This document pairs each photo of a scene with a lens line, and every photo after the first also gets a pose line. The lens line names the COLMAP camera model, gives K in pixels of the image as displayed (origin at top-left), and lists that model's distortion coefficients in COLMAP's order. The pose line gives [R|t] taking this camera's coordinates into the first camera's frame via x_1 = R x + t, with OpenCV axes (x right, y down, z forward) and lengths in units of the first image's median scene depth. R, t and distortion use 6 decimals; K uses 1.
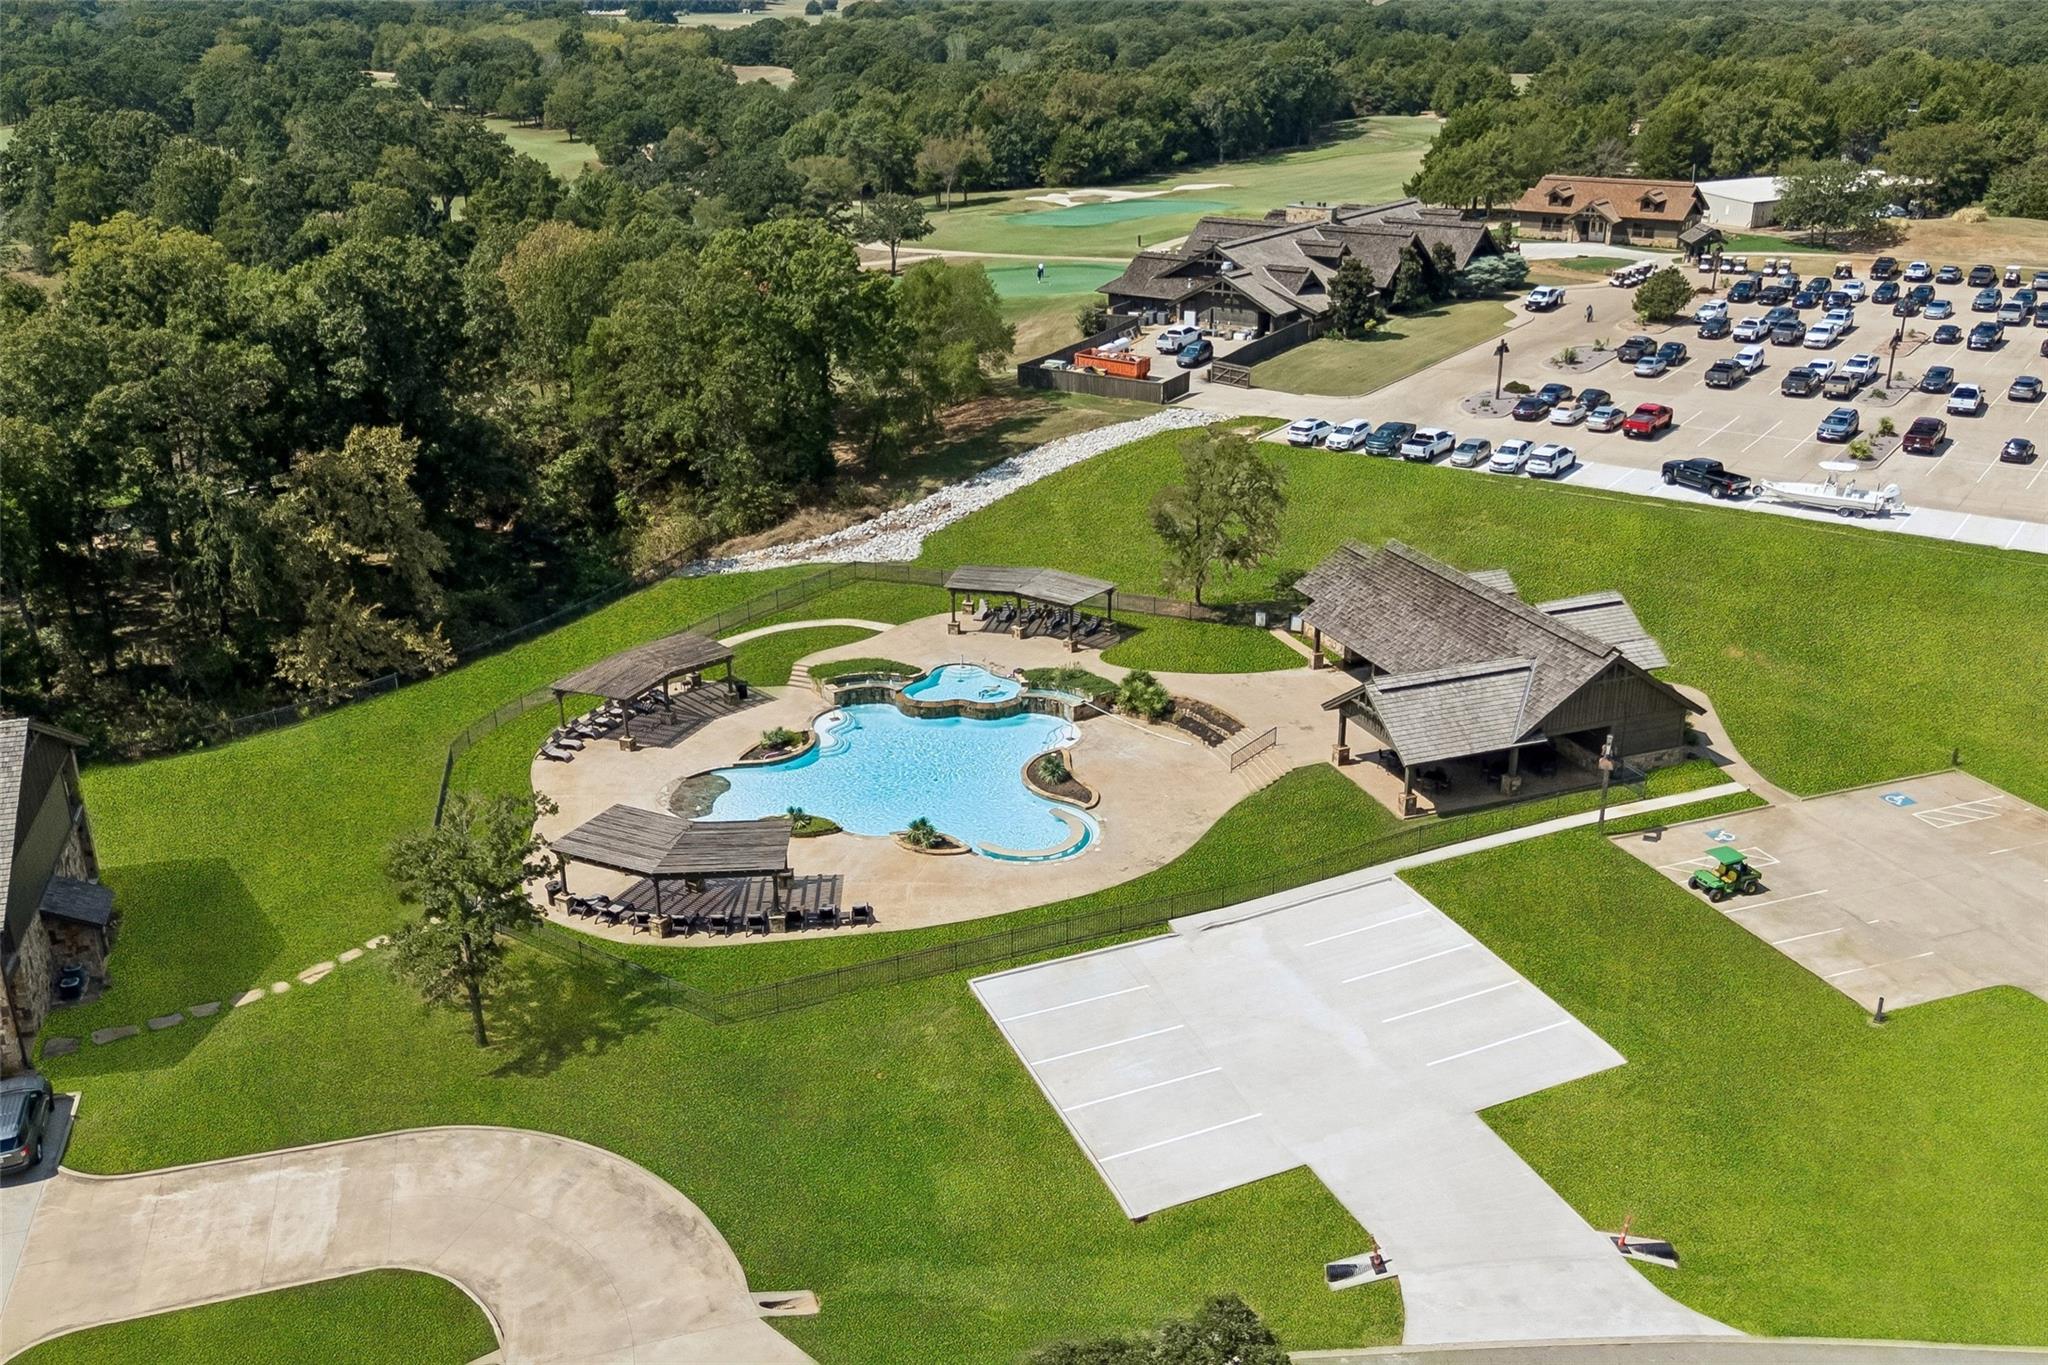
lens RADIAL K [[1798.1, 0, 1015.9], [0, 1798.1, 679.1], [0, 0, 1]] dist [0.082644, -0.091070]
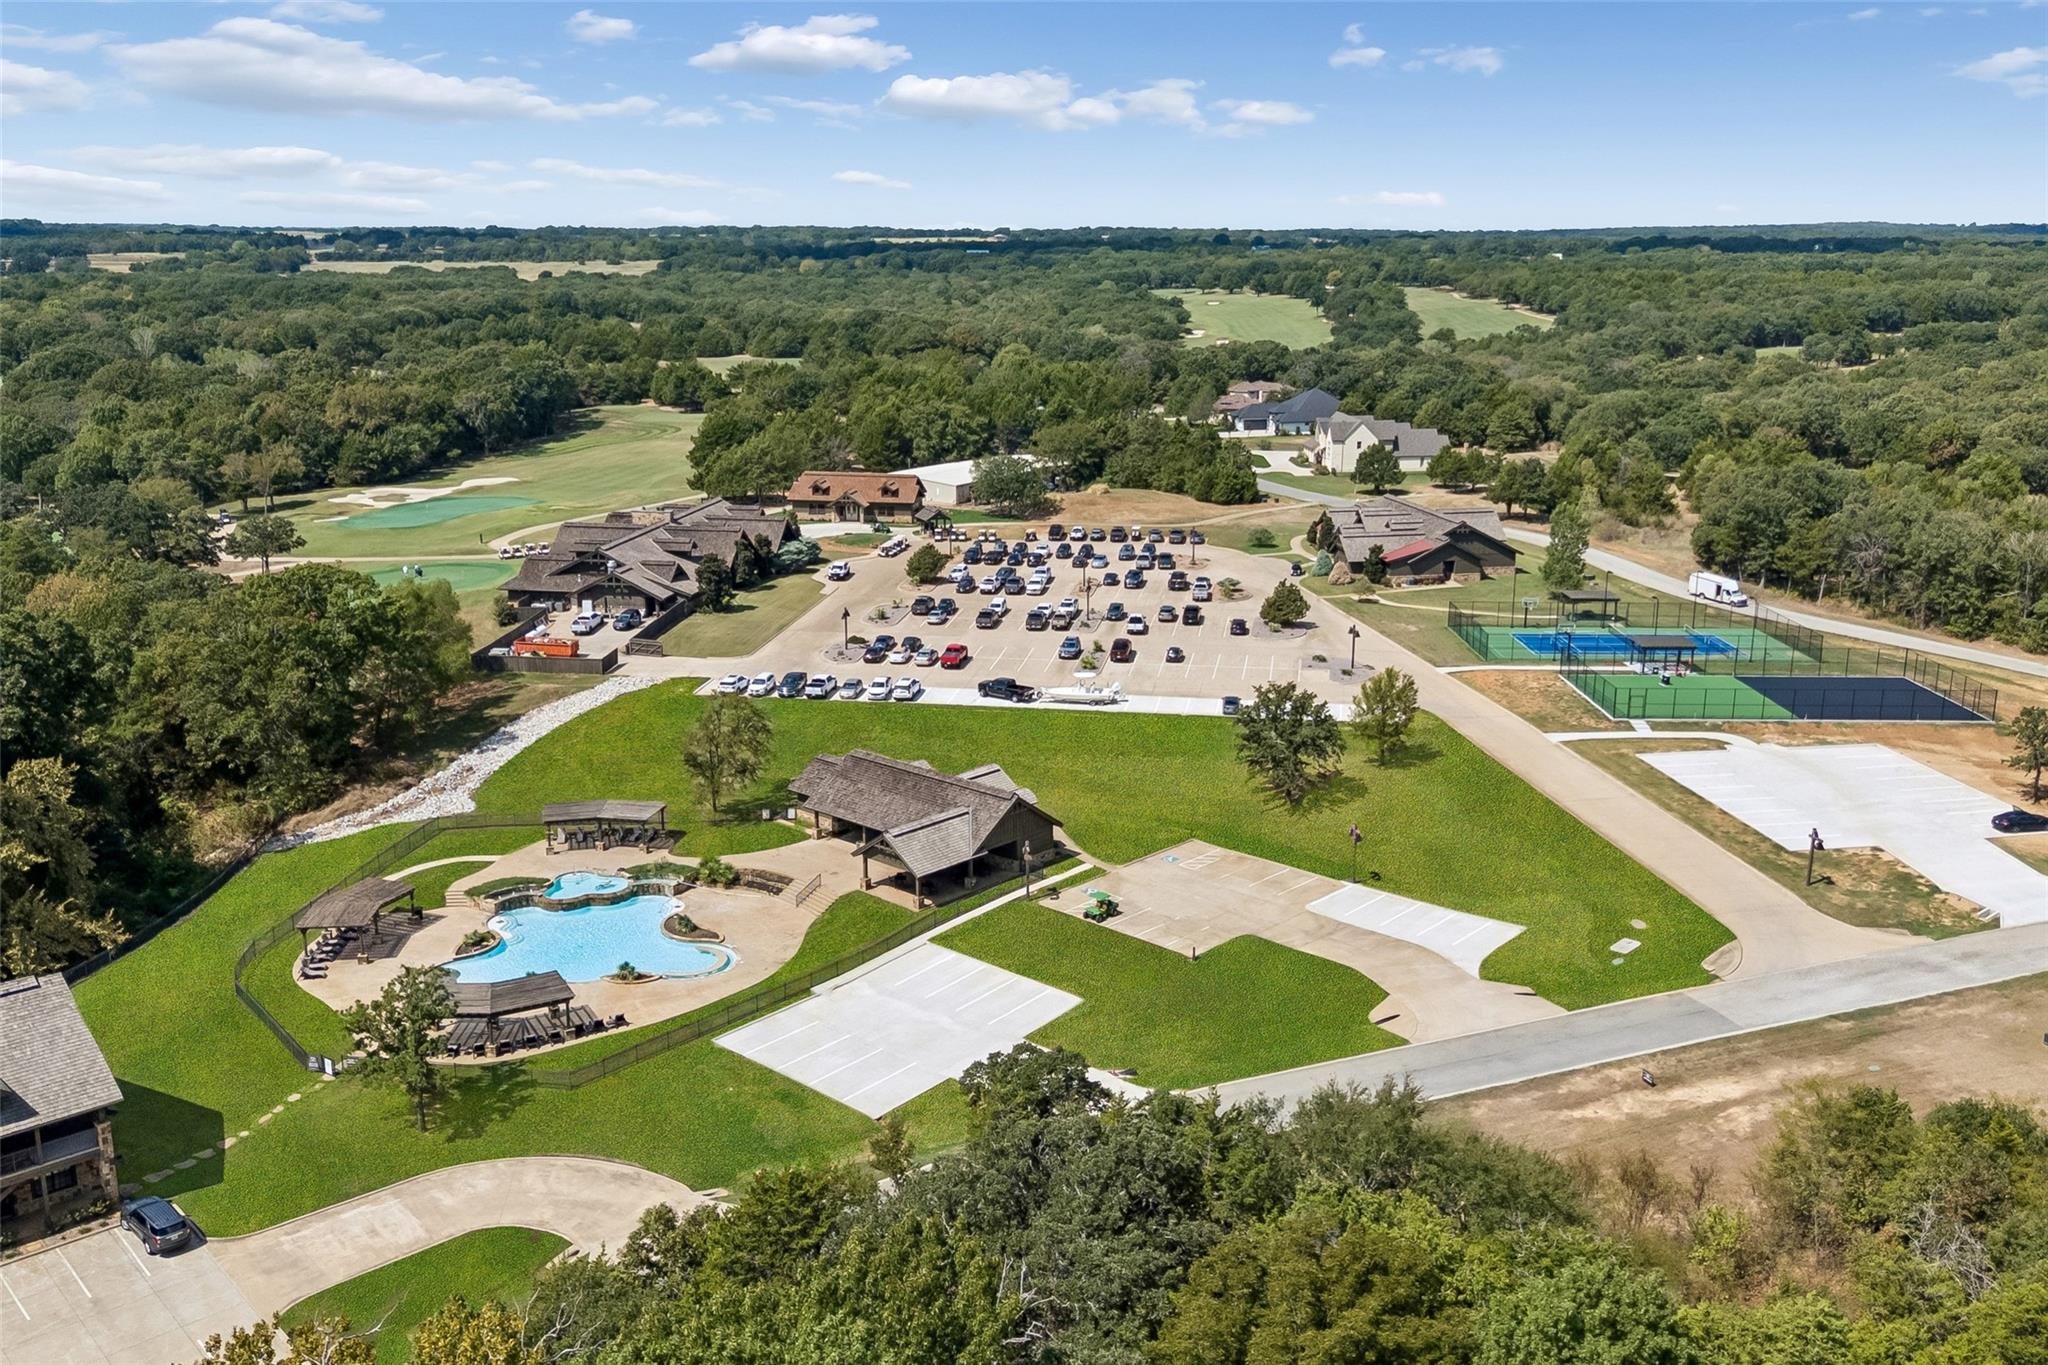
lens RADIAL K [[1798.1, 0, 1015.9], [0, 1798.1, 679.1], [0, 0, 1]] dist [0.082644, -0.091070]
pose [[0.899901, -0.098805, 0.424754, -0.210648], [0.153955, 0.983260, -0.097452, 0.023544], [-0.408015, 0.153090, 0.900048, -0.301388]]
